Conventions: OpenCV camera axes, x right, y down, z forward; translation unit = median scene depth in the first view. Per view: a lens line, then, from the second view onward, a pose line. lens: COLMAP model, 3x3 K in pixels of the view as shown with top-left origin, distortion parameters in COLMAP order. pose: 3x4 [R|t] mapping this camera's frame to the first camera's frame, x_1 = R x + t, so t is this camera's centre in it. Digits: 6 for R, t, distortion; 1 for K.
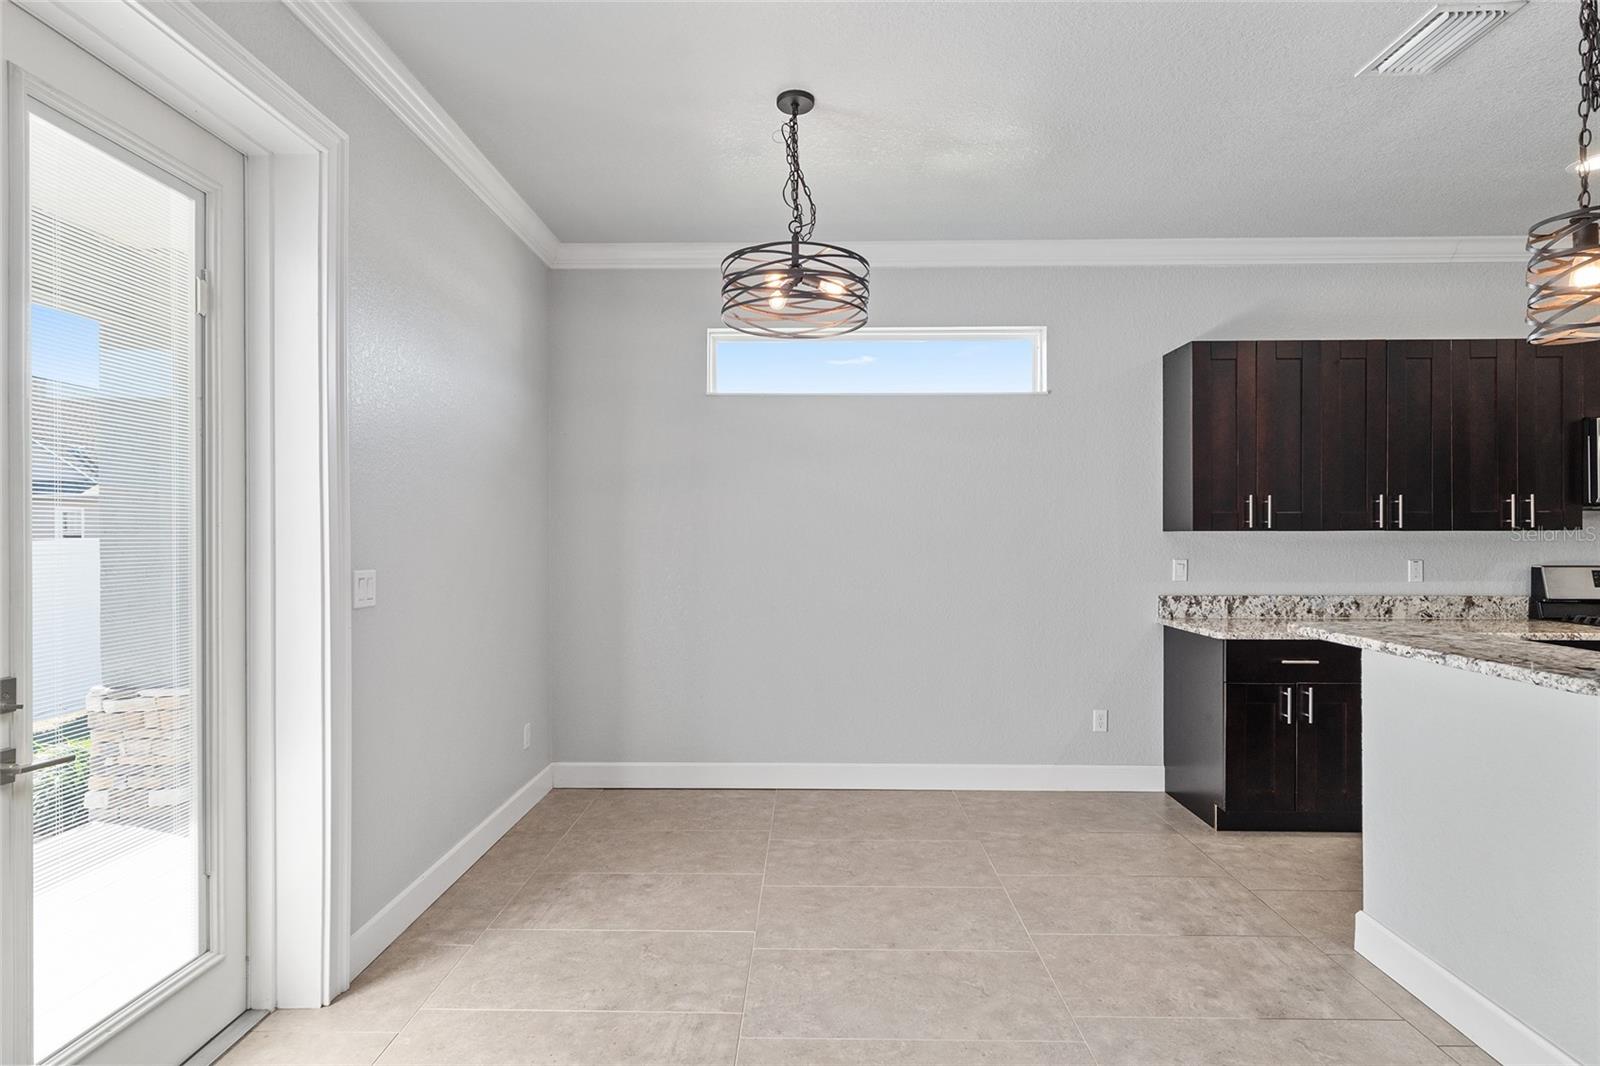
lens RADIAL K [[777.1, 0, 800.0], [0, 777.1, 533.0], [0, 0, 1]] dist [-0.001602, -0.000254]
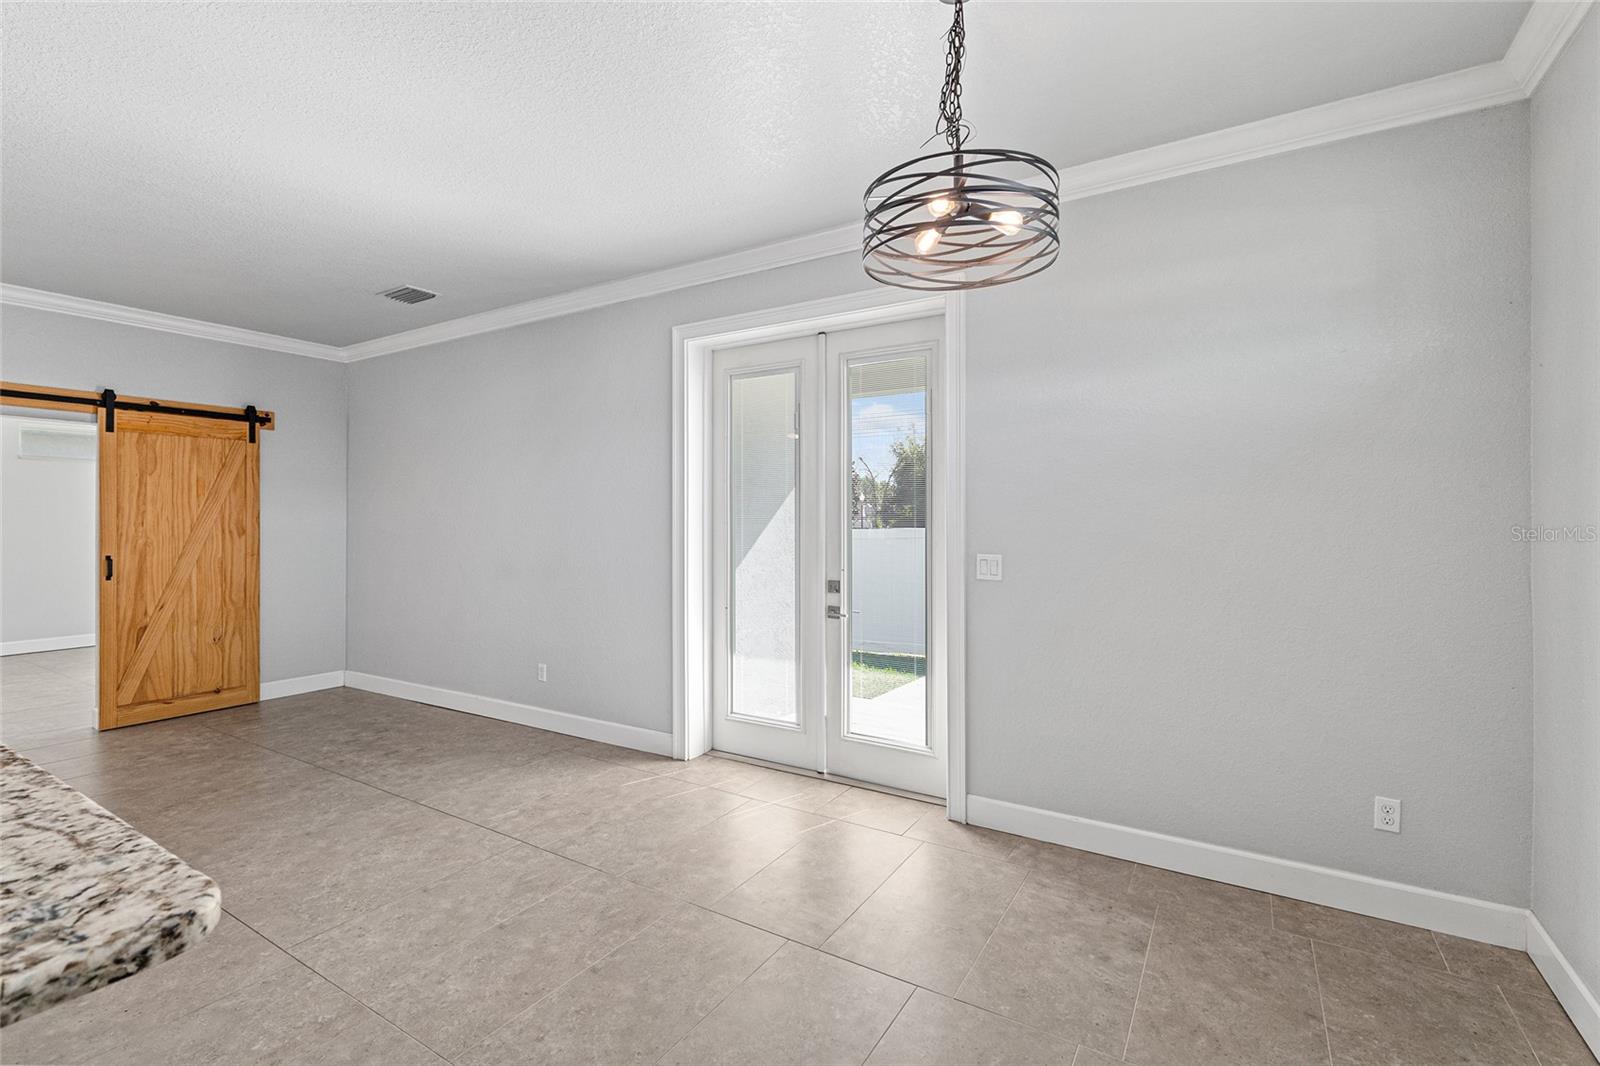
lens RADIAL K [[718.5, 0, 796.5], [0, 718.5, 520.4], [0, 0, 1]] dist [-0.002132, -0.000166]
pose [[-0.503542, 0.002505, -0.863967, 0.469005], [0.002002, 0.999996, 0.001732, -0.010956], [0.863969, -0.000858, -0.503545, 0.821434]]
